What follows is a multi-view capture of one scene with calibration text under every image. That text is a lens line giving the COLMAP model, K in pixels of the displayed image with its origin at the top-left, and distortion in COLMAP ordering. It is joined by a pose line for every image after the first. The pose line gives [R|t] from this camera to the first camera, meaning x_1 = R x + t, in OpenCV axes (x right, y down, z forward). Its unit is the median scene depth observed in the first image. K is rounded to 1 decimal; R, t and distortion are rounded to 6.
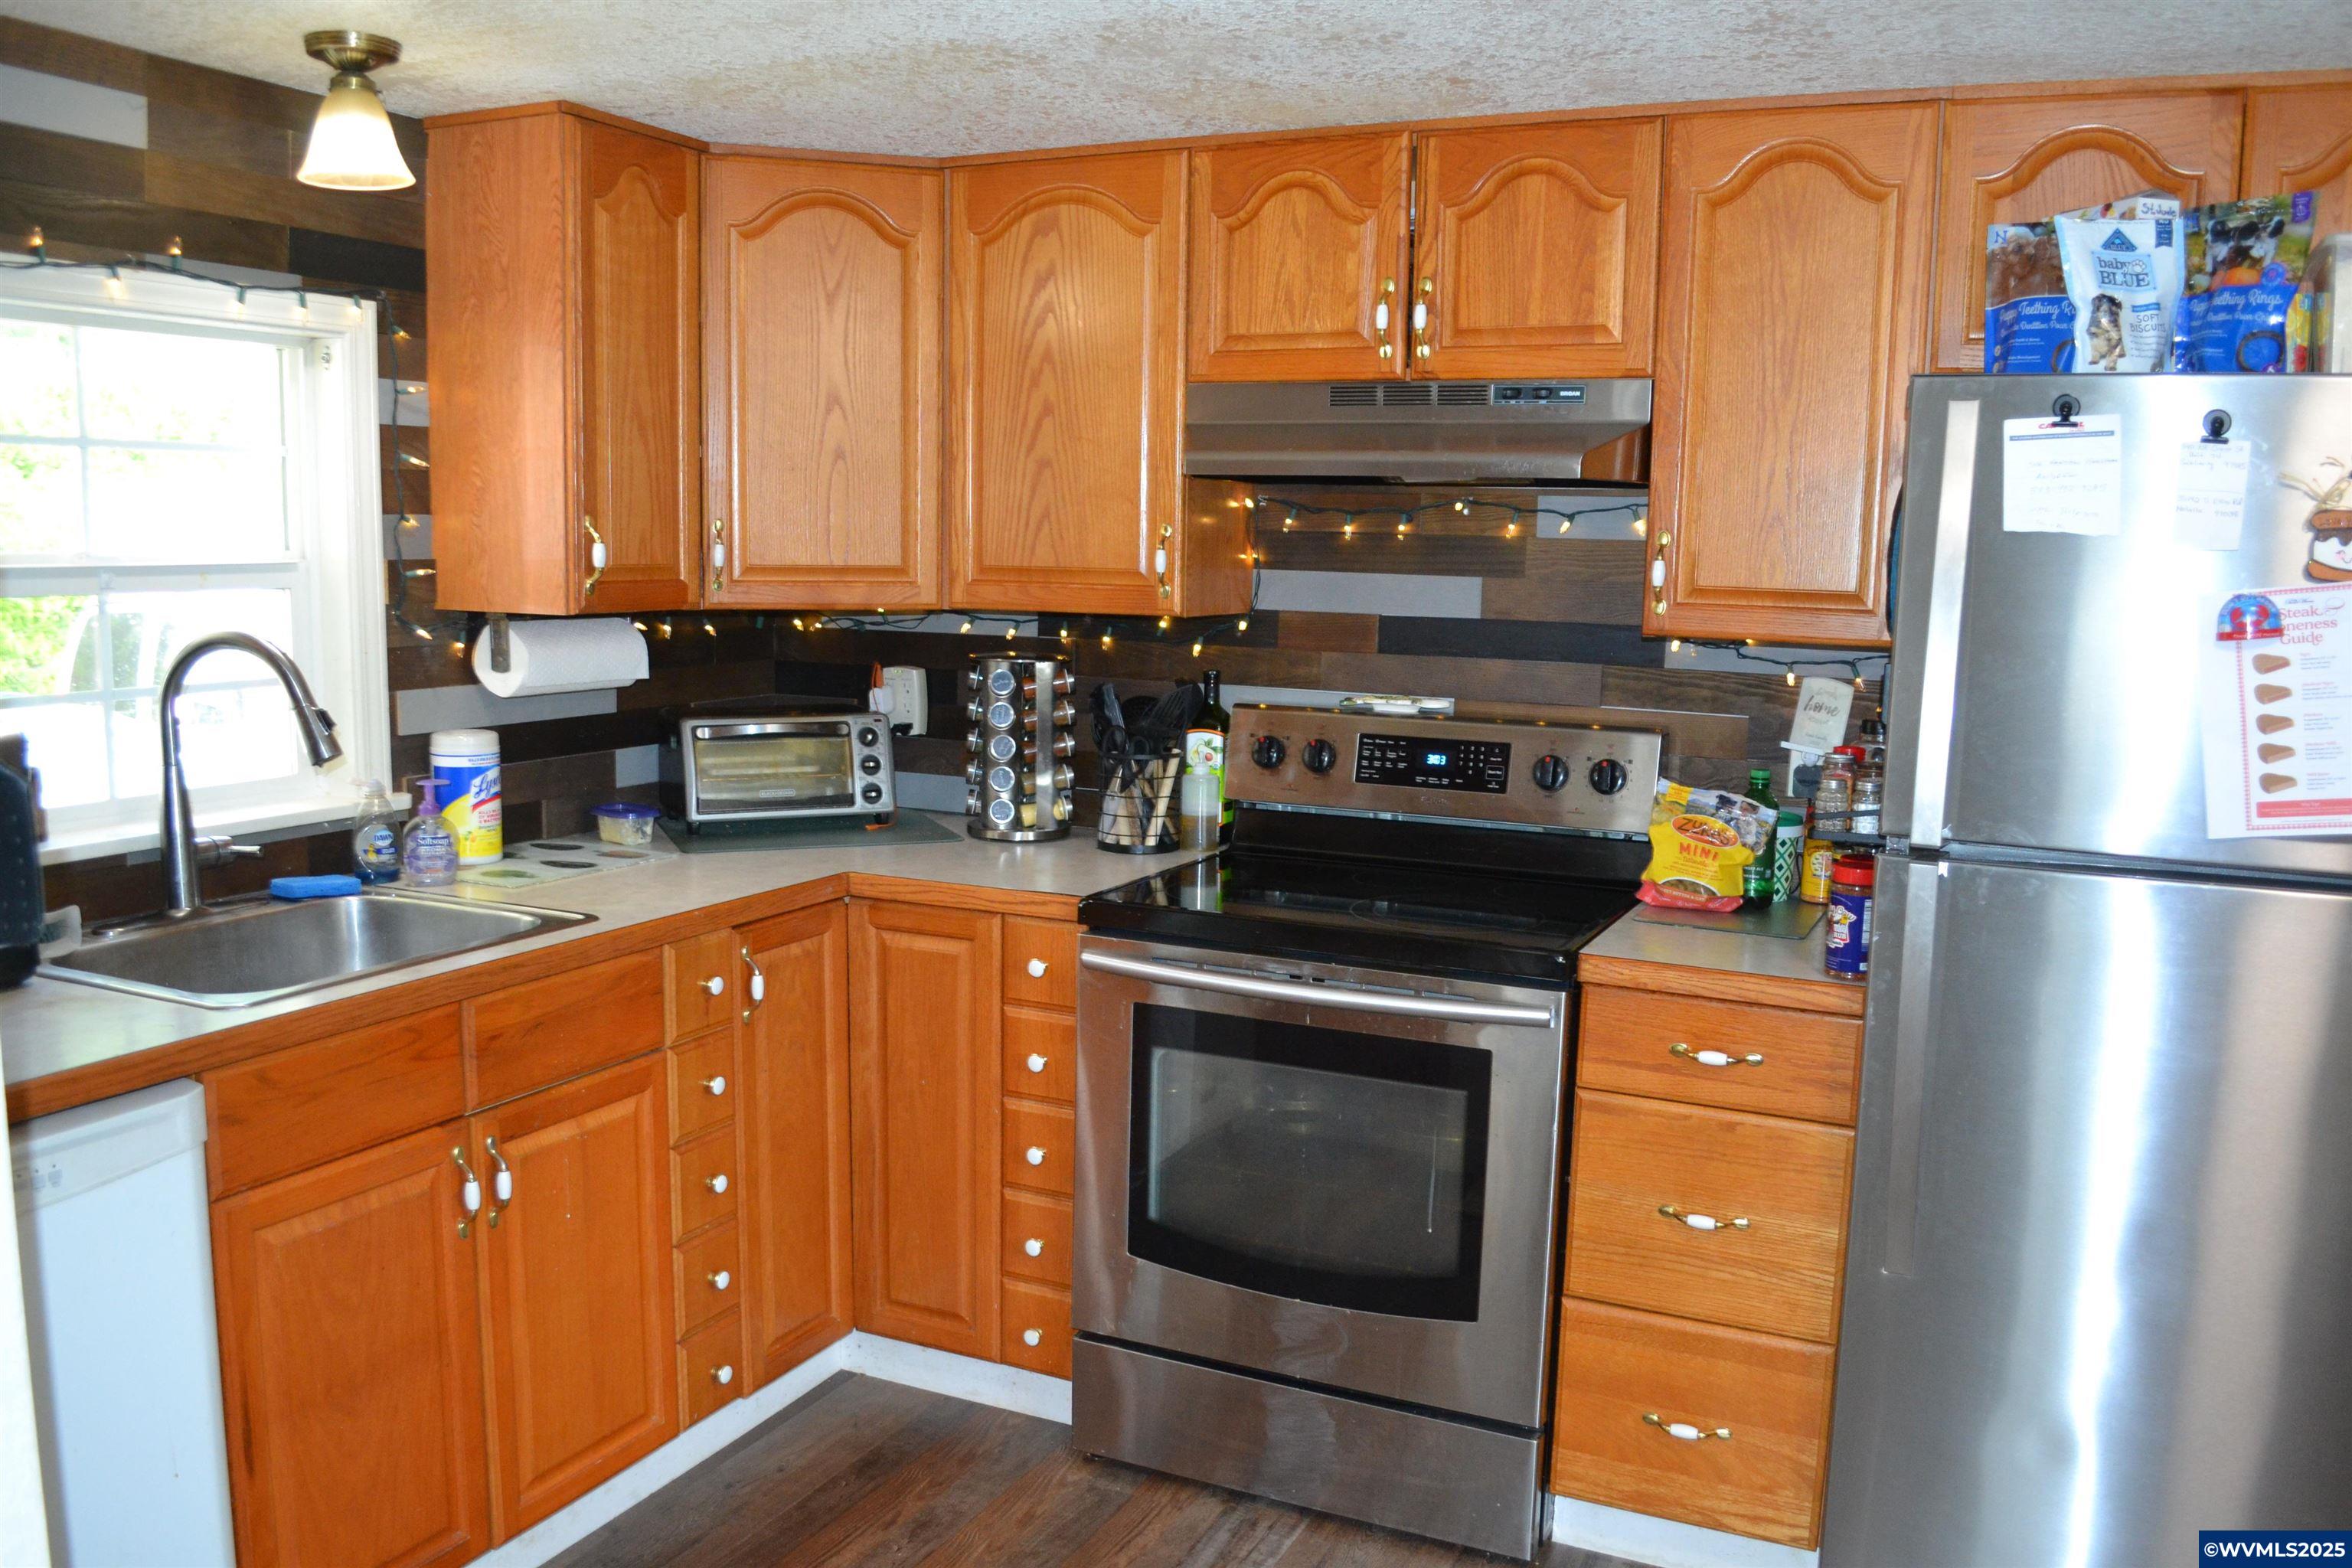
lens RADIAL K [[1881.3, 0, 1180.9], [0, 1881.3, 799.0], [0, 0, 1]] dist [-0.082200, 0.008874]
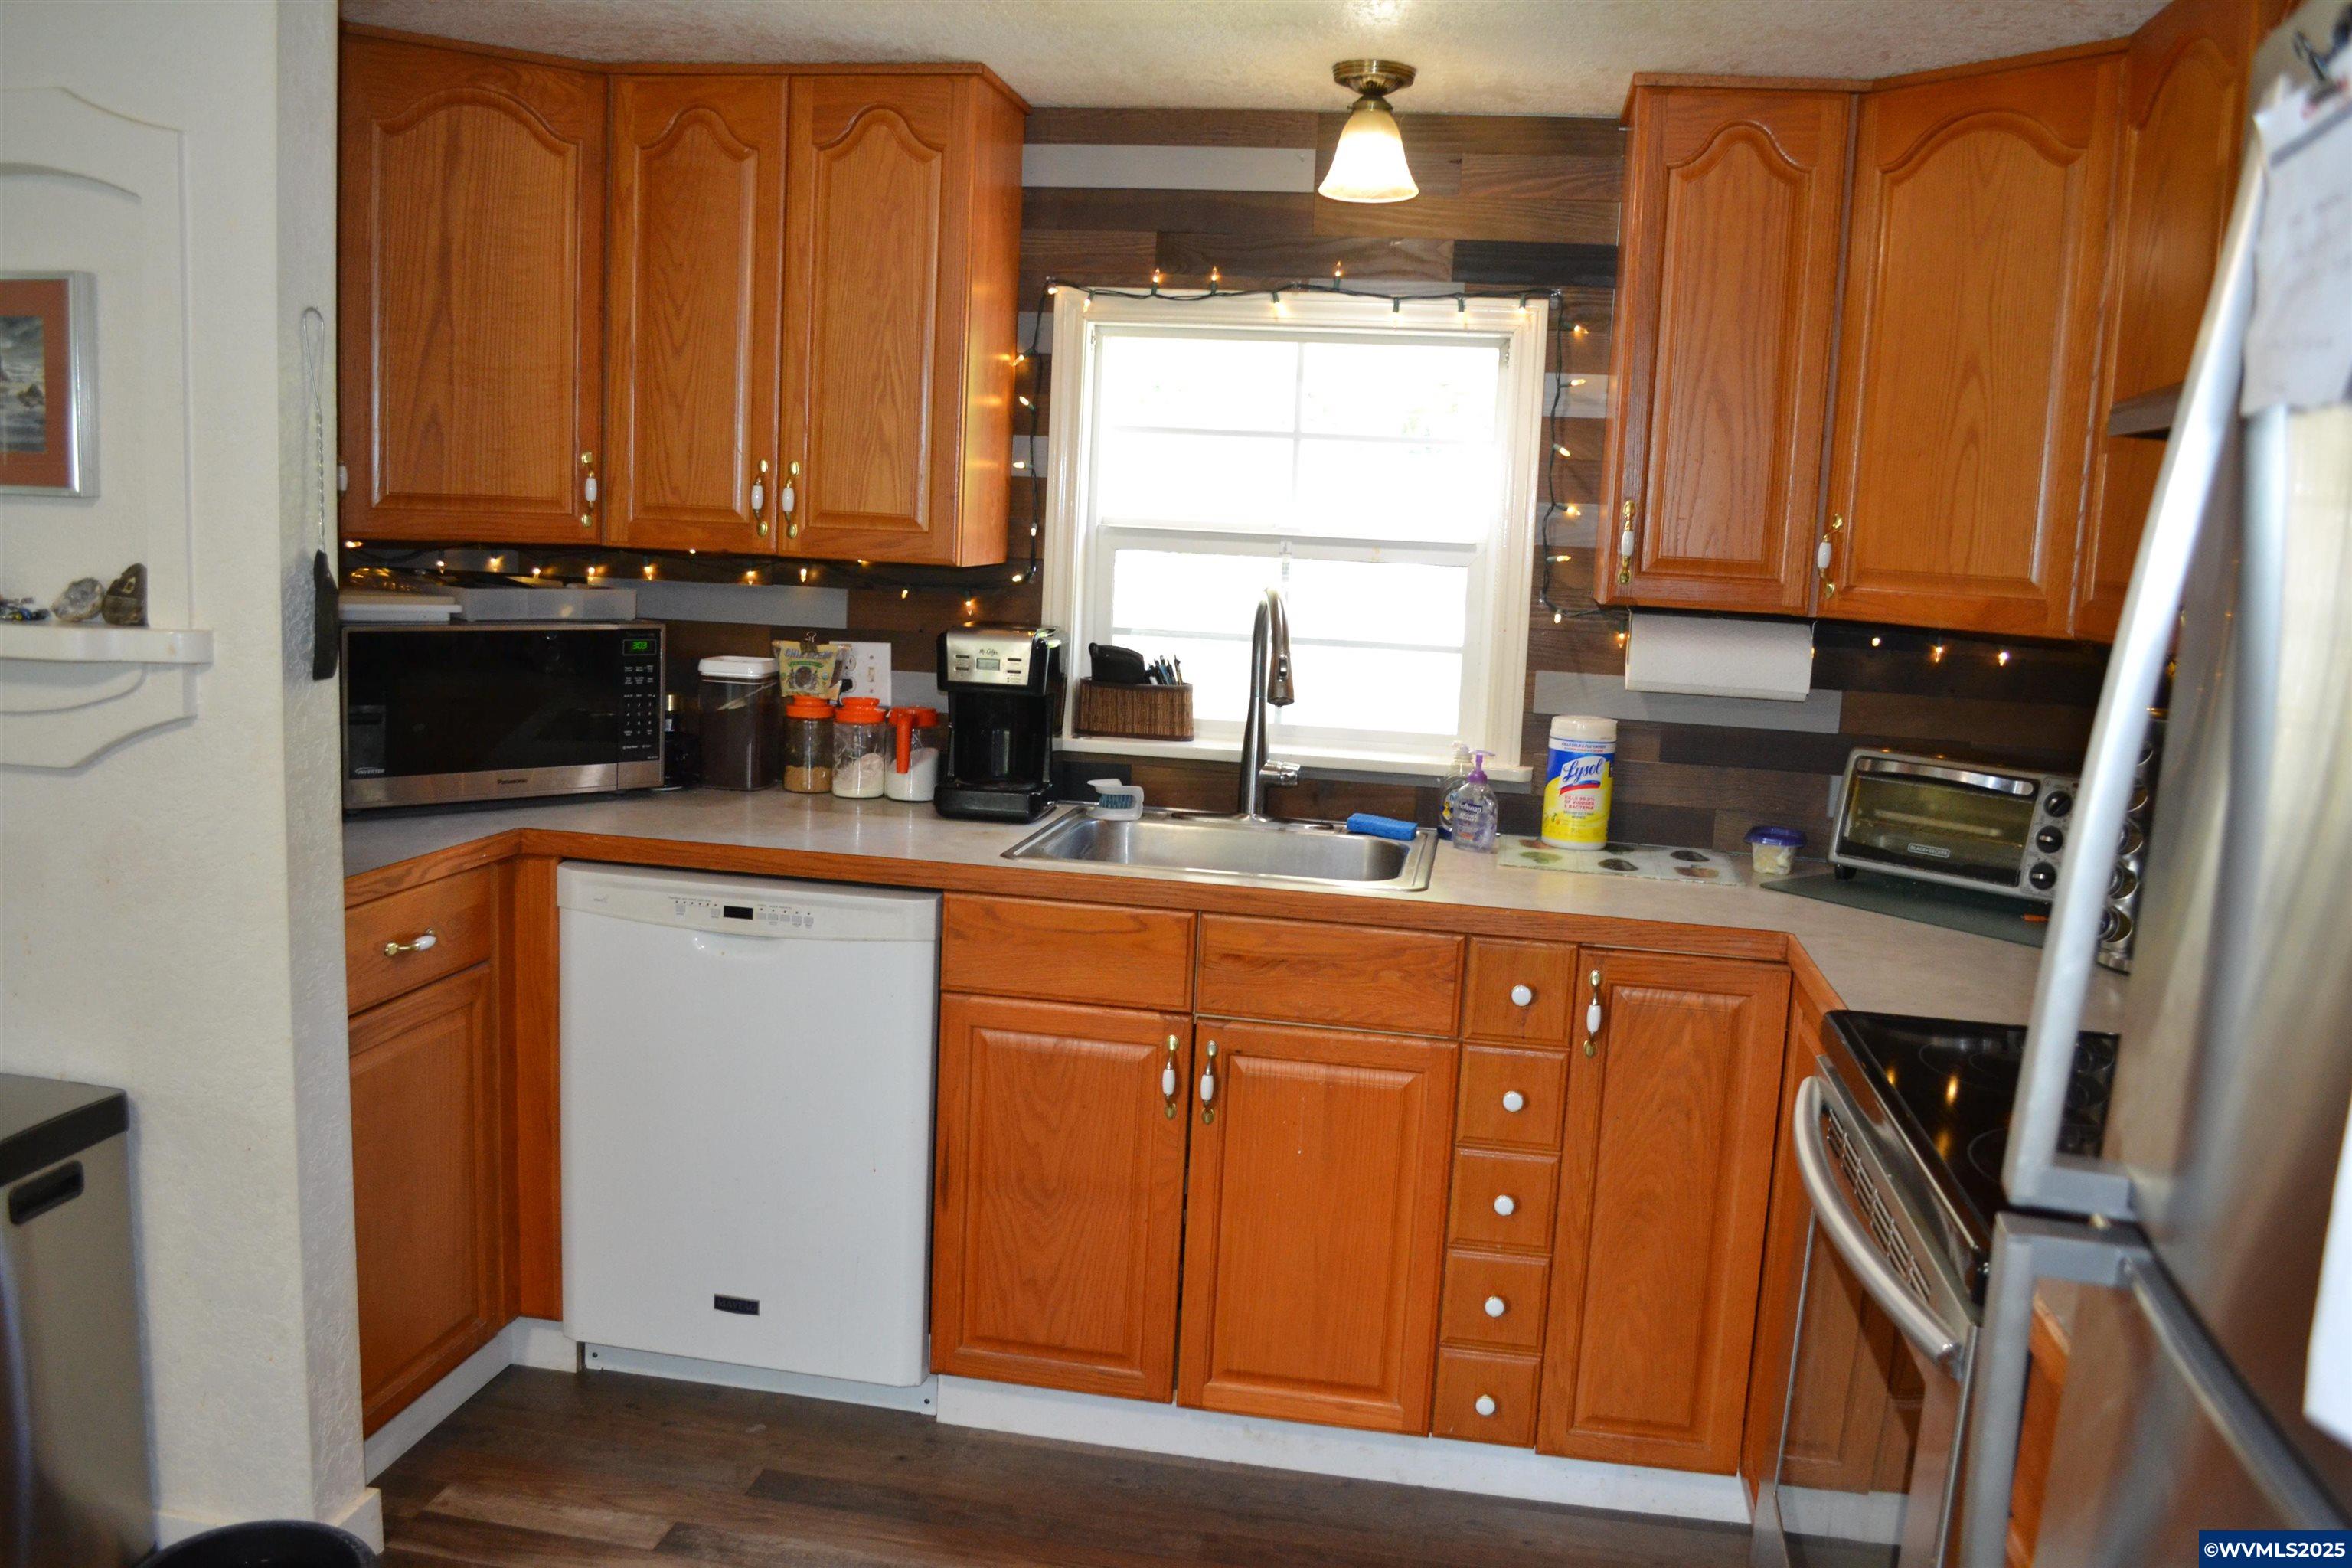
lens RADIAL K [[1881.3, 0, 1180.9], [0, 1881.3, 799.0], [0, 0, 1]] dist [-0.082200, 0.008874]
pose [[0.262718, 0.136652, -0.955147, 0.562680], [-0.175429, 0.980186, 0.091982, -0.050540], [0.948791, 0.143395, 0.281486, 0.534290]]
